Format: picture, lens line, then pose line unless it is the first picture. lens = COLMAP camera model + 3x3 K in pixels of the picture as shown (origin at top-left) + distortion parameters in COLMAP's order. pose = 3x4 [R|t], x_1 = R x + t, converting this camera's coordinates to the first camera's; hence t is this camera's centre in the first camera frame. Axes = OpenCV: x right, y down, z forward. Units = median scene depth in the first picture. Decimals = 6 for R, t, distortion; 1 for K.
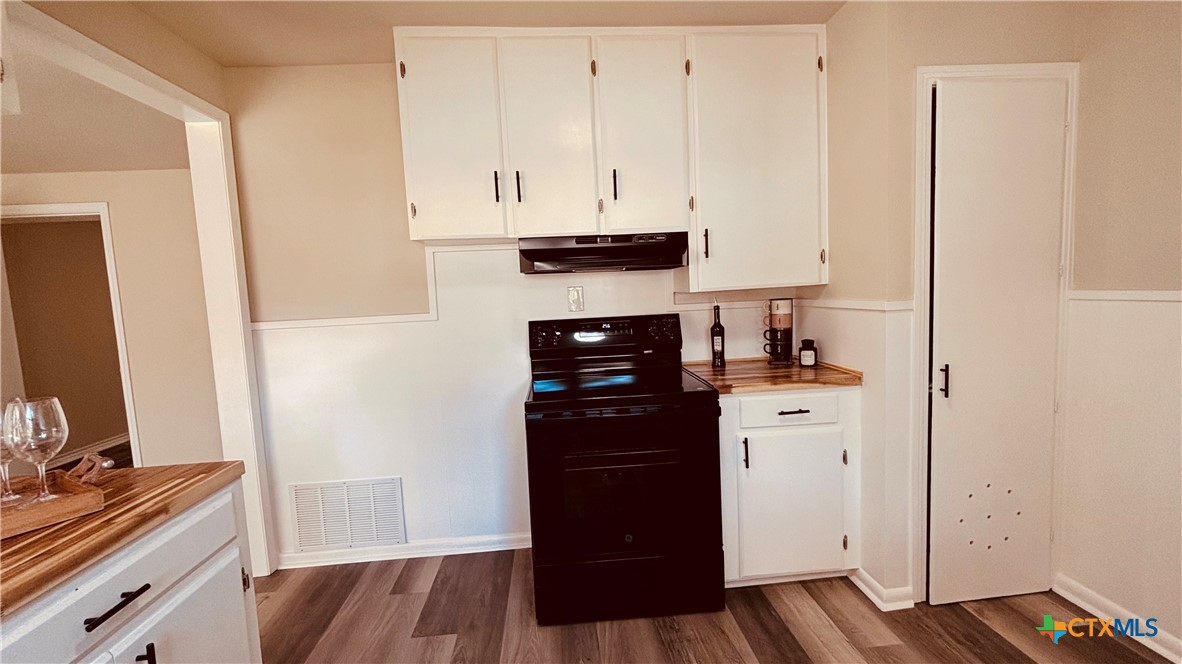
lens RADIAL K [[490.9, 0, 596.6], [0, 490.9, 332.5], [0, 0, 1]] dist [-0.000998, 0.000372]
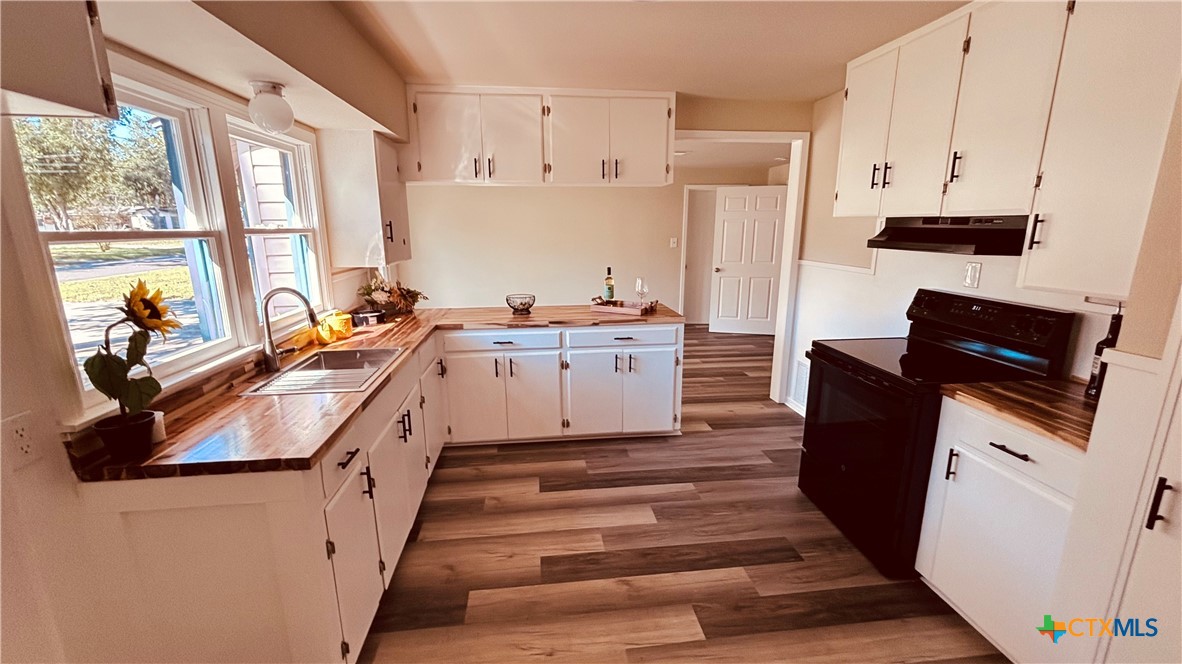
lens RADIAL K [[490.9, 0, 595.2], [0, 490.9, 333.6], [0, 0, 1]] dist [-0.000998, 0.000372]
pose [[0.046173, 0.267542, -0.962439, 1.022805], [-0.086456, 0.960922, 0.262972, -0.169364], [0.995185, 0.071066, 0.067499, 0.219703]]
